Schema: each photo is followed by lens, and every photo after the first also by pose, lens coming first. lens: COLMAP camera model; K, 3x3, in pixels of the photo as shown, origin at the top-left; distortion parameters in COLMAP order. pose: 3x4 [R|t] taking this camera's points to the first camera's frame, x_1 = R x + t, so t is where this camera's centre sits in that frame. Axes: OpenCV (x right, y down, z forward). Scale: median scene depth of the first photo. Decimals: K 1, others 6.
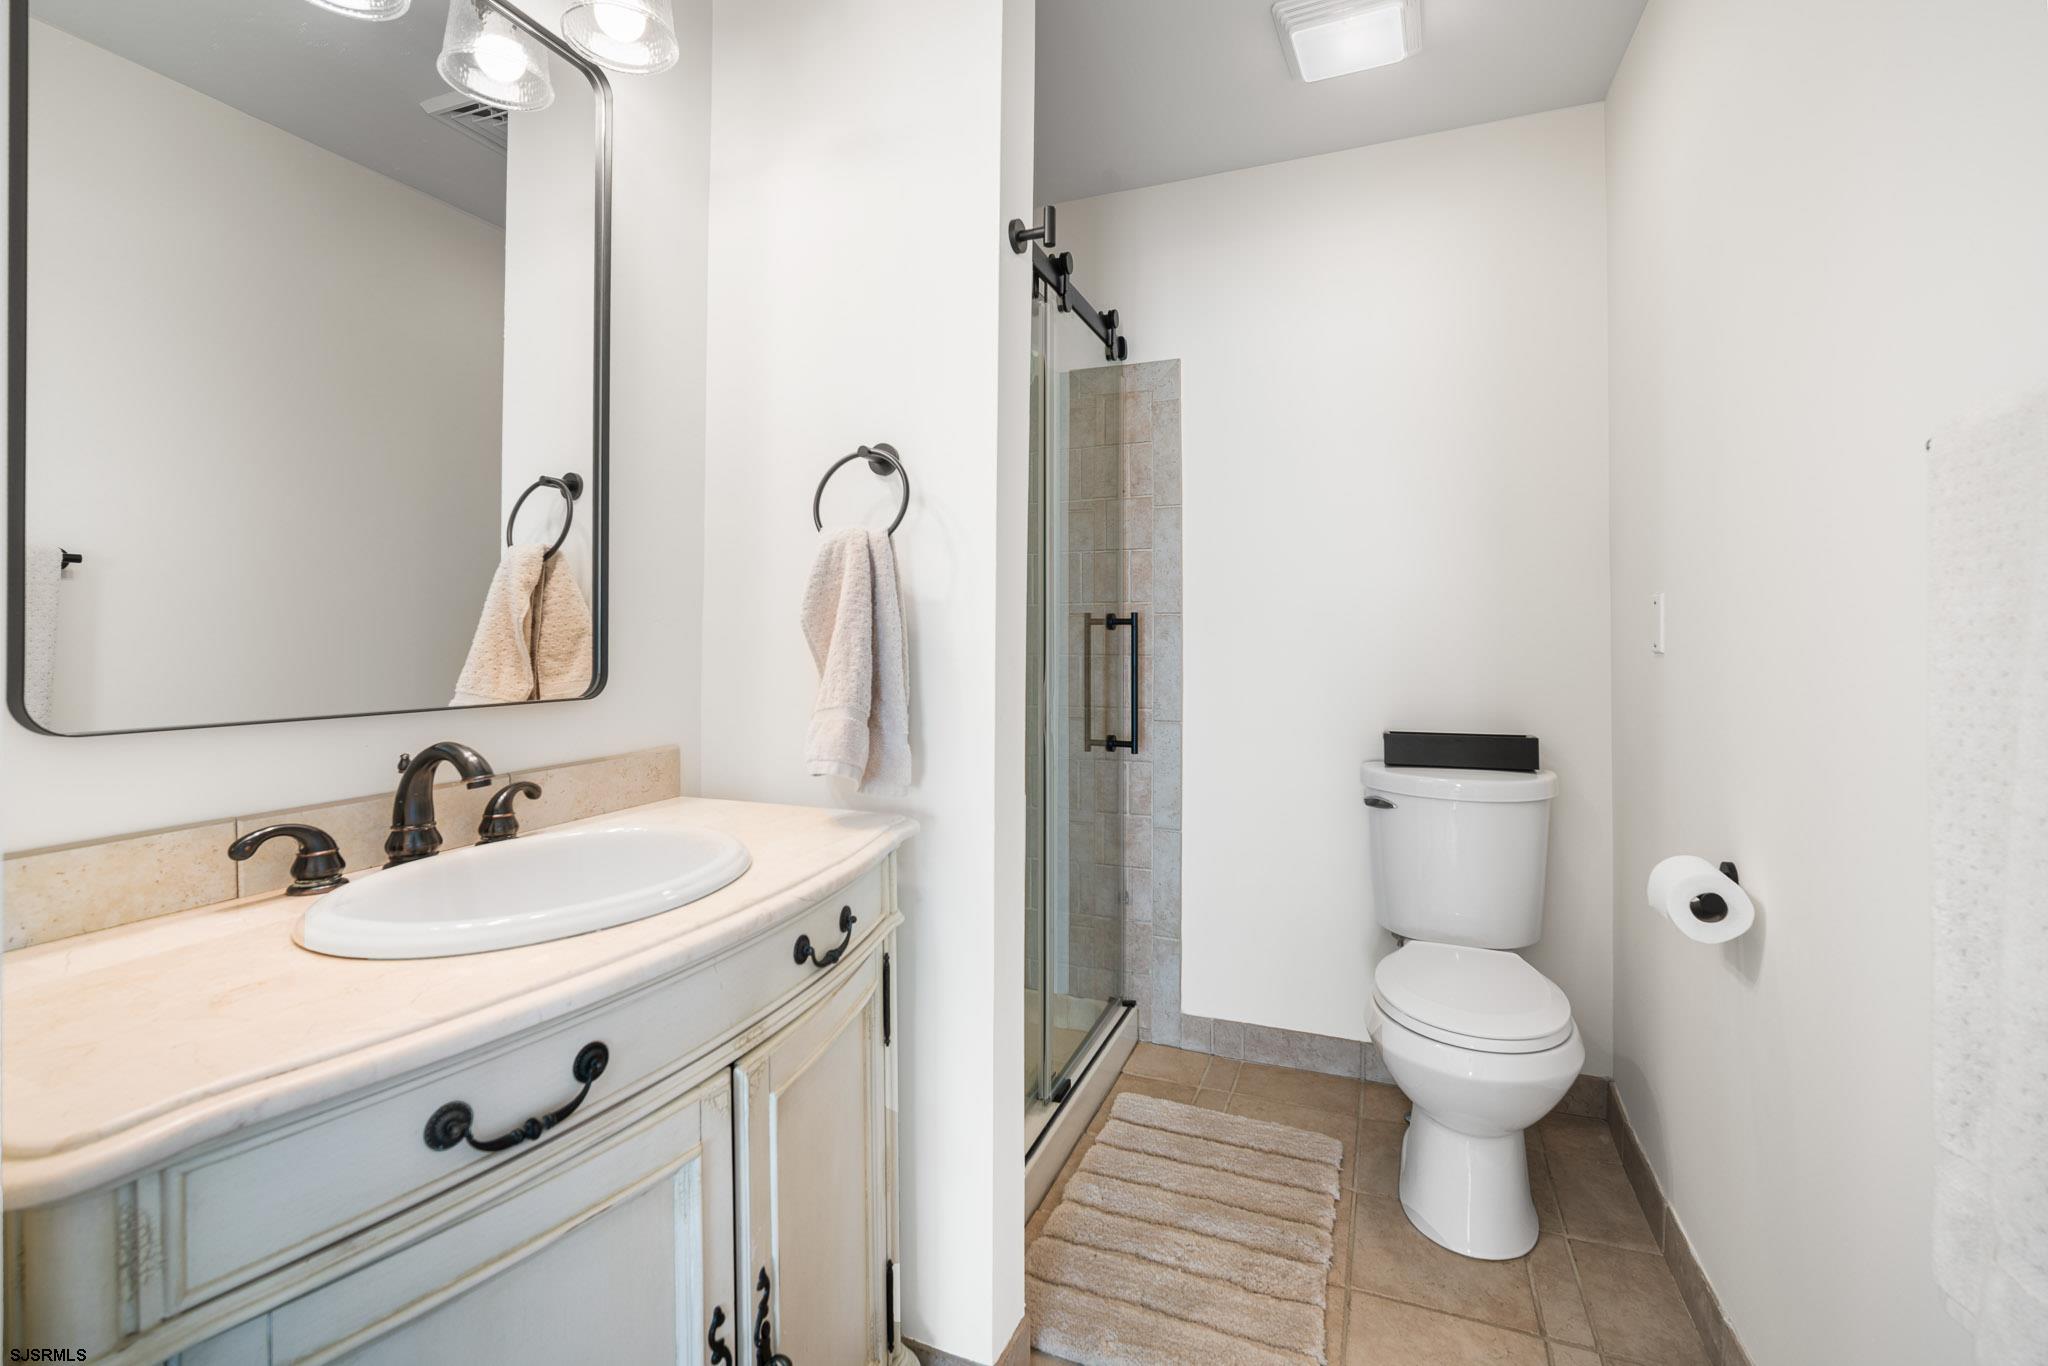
lens RADIAL K [[896.7, 0, 1028.9], [0, 896.7, 649.1], [0, 0, 1]] dist [-0.009012, -0.000049]
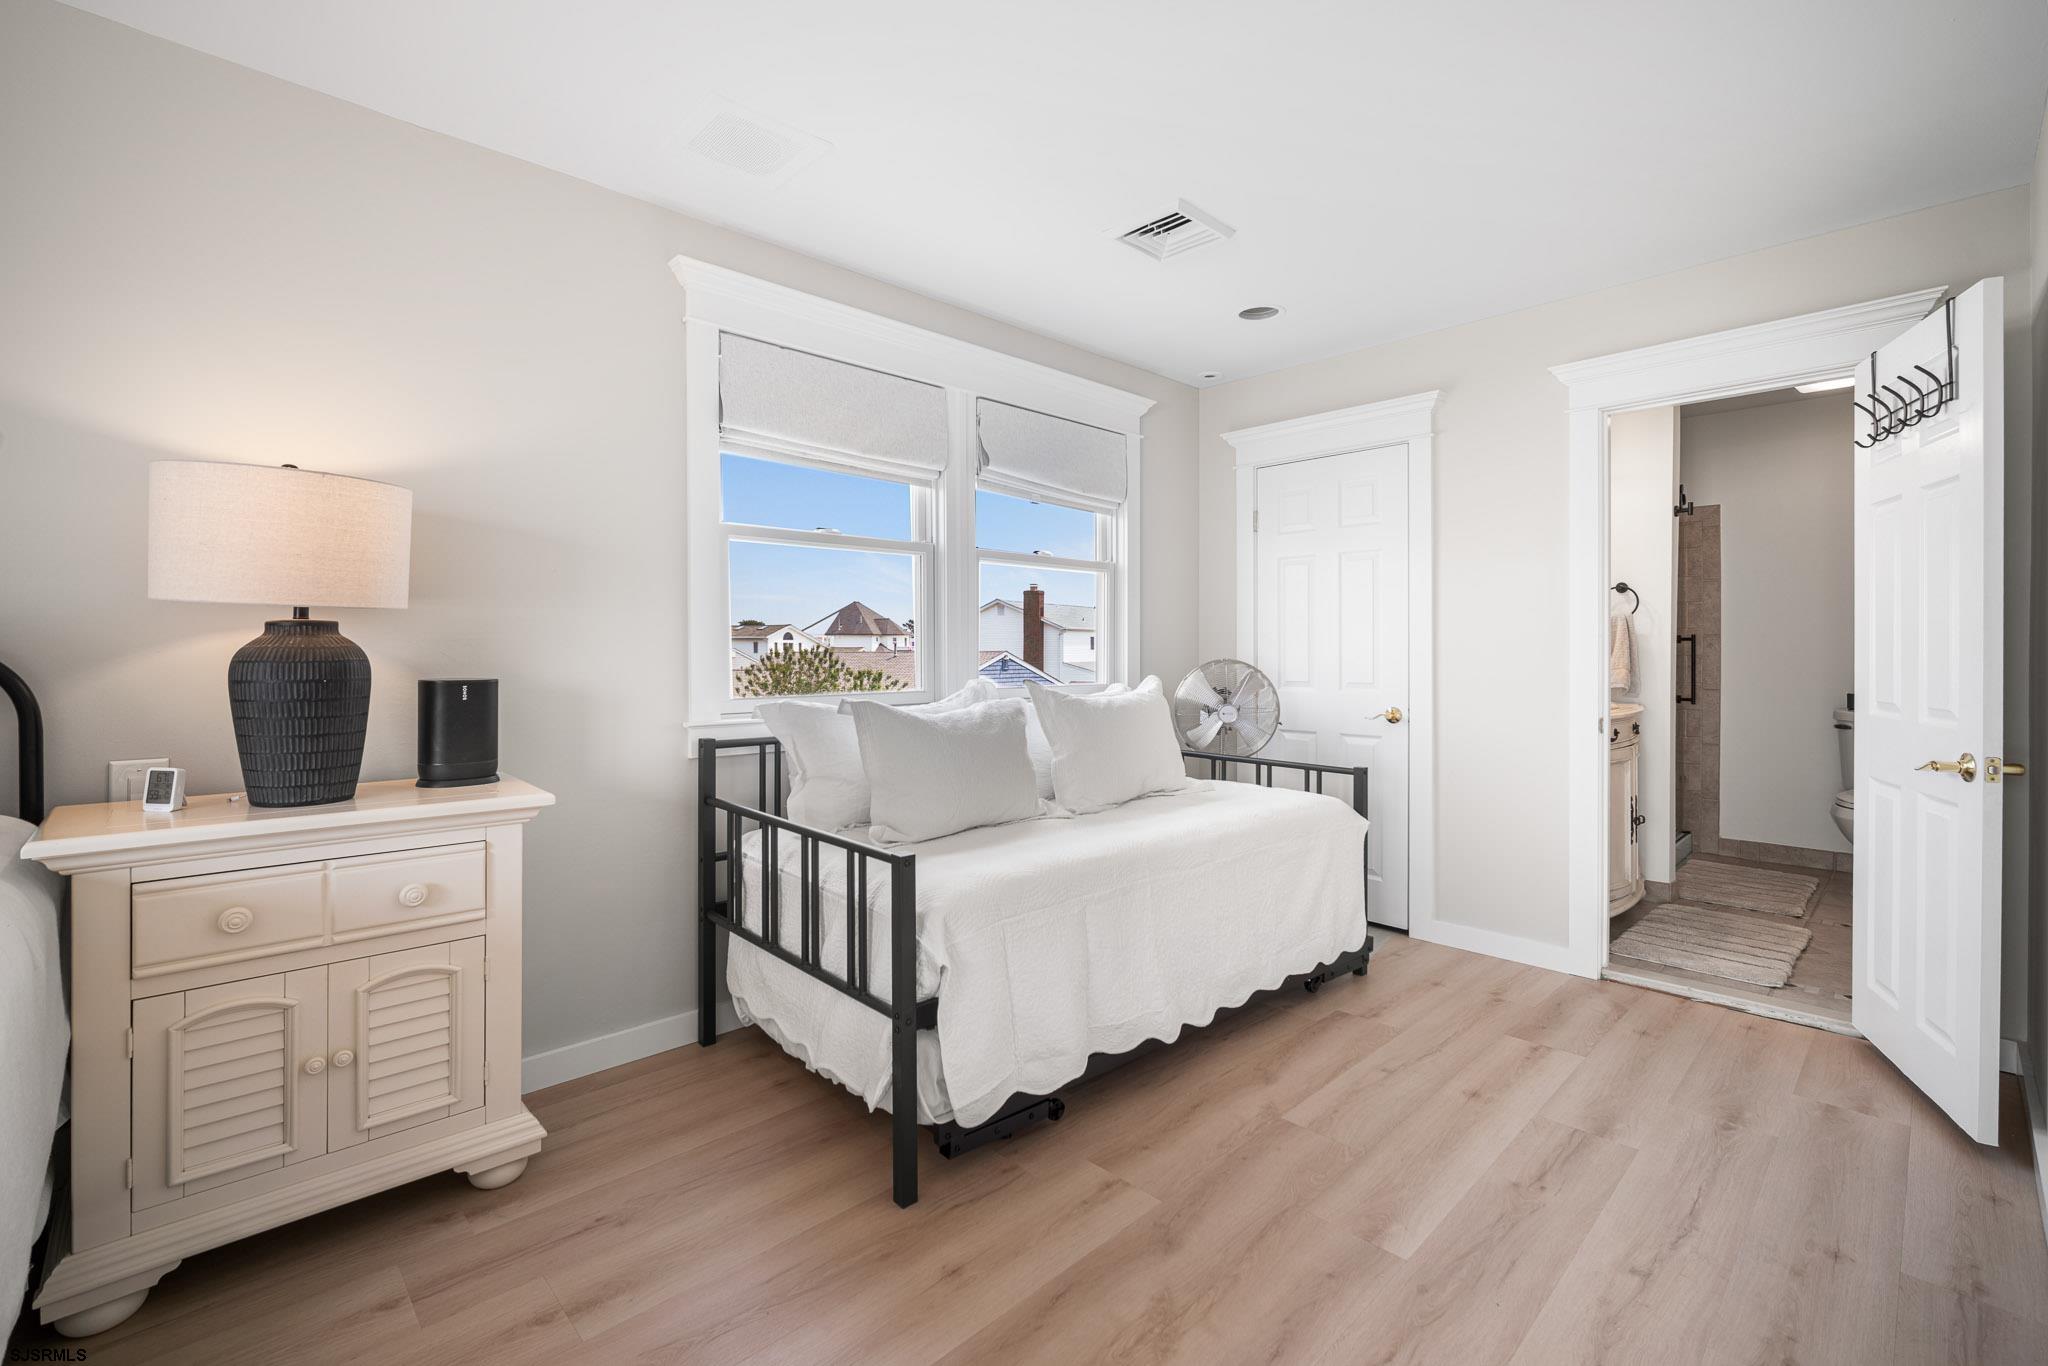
lens RADIAL K [[896.7, 0, 1028.9], [0, 896.7, 649.1], [0, 0, 1]] dist [-0.009012, -0.000049]
pose [[0.916638, 0.005269, -0.399683, -0.443029], [-0.006800, 0.999974, -0.002413, 0.007076], [0.399660, 0.004930, 0.916650, -1.414019]]
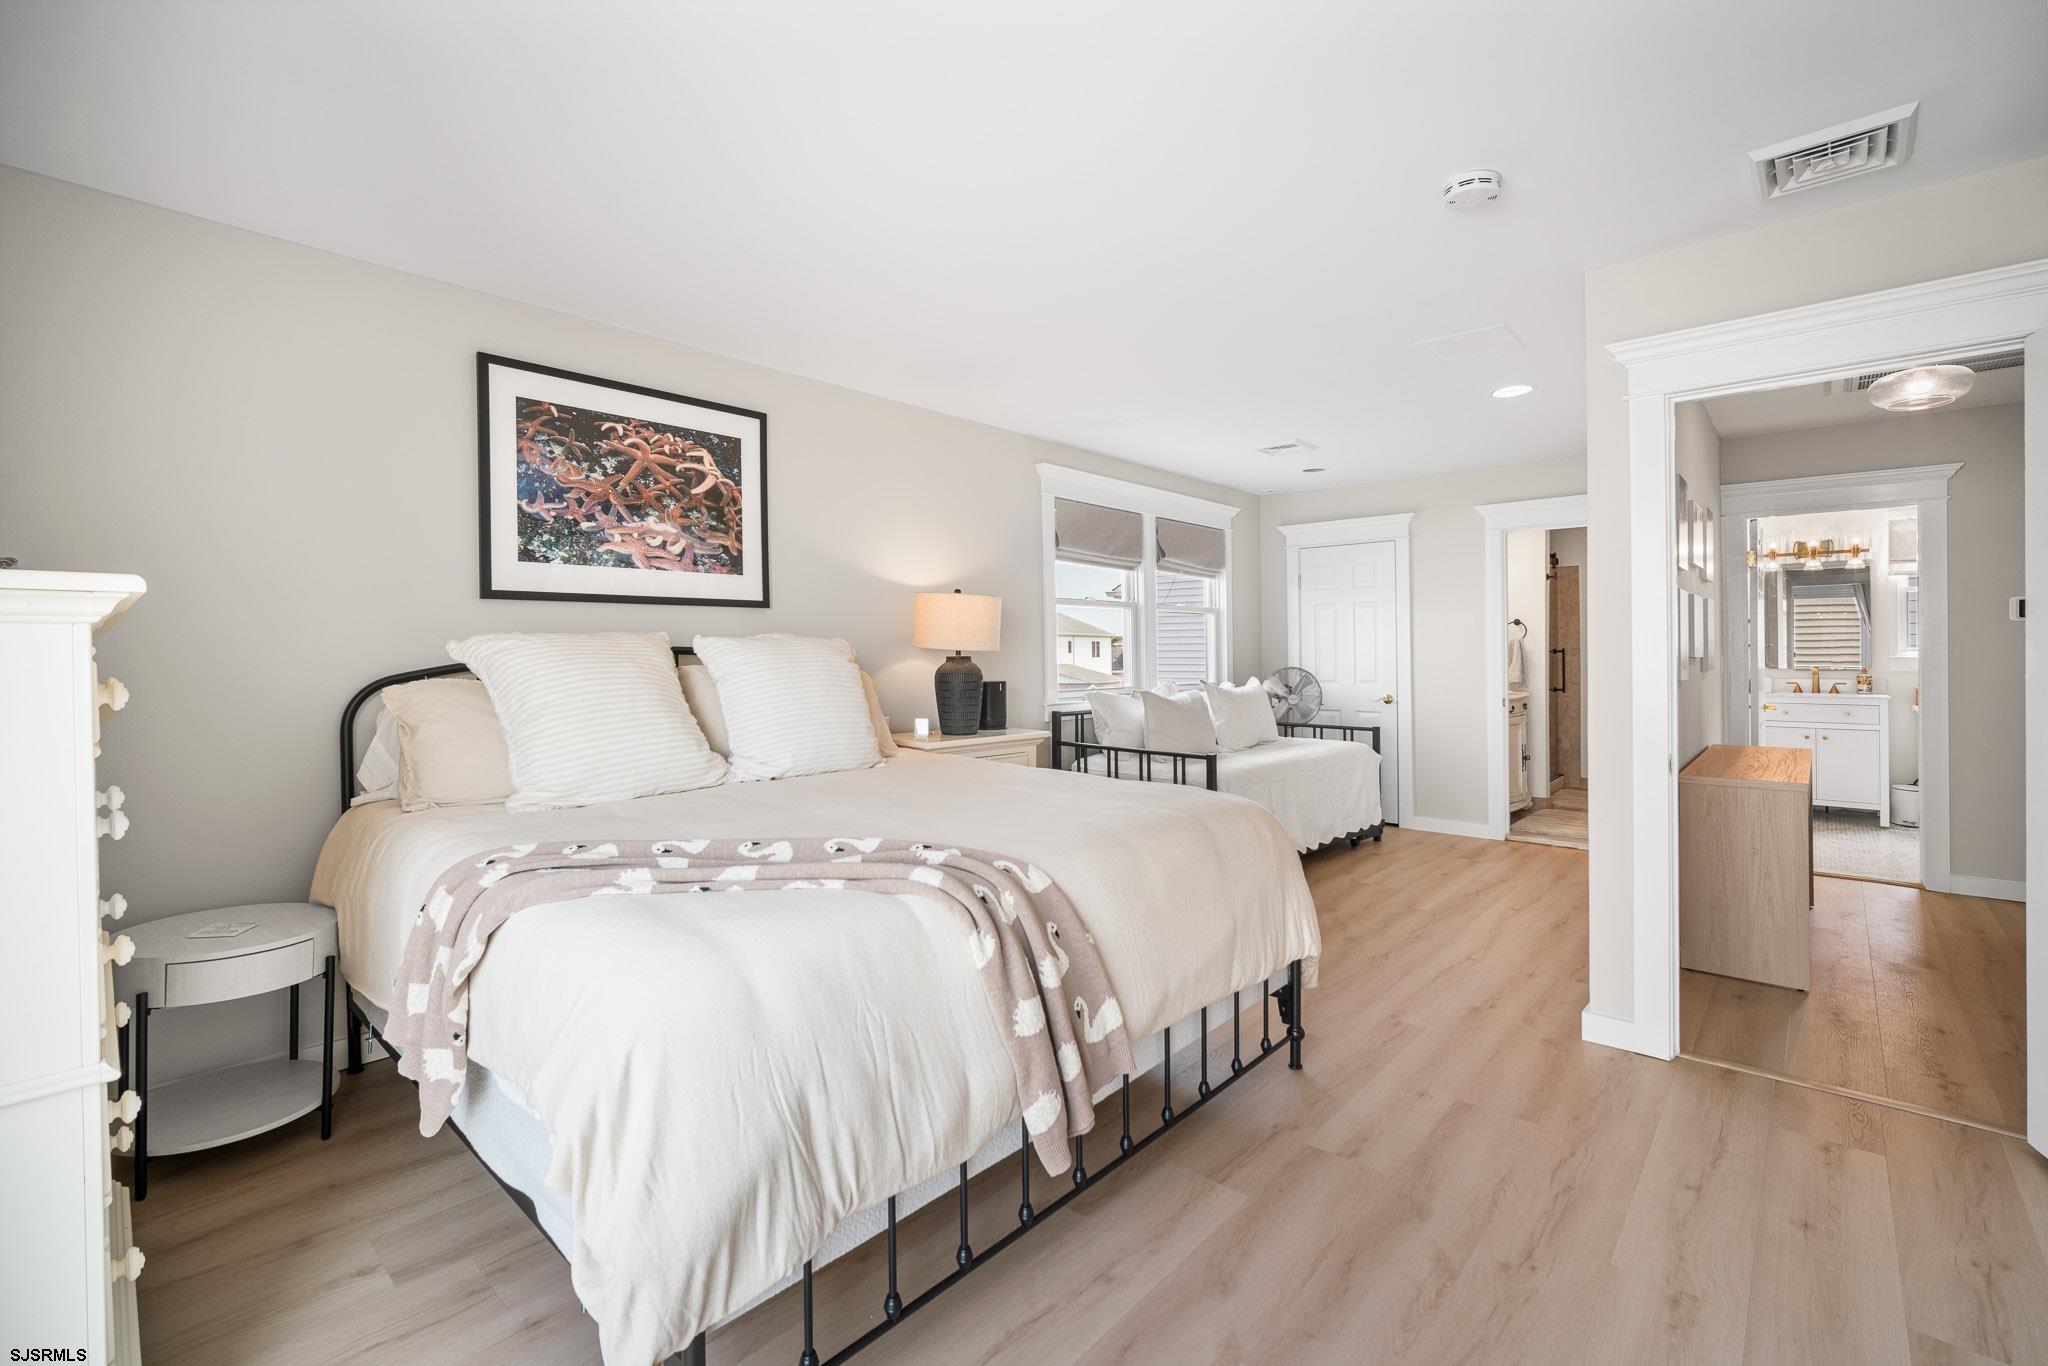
lens RADIAL K [[896.7, 0, 1028.9], [0, 896.7, 649.1], [0, 0, 1]] dist [-0.009012, -0.000049]
pose [[0.942115, -0.004360, -0.335262, -0.590504], [0.001473, 0.999960, -0.008864, -0.012045], [0.335287, 0.007857, 0.942083, -2.555549]]
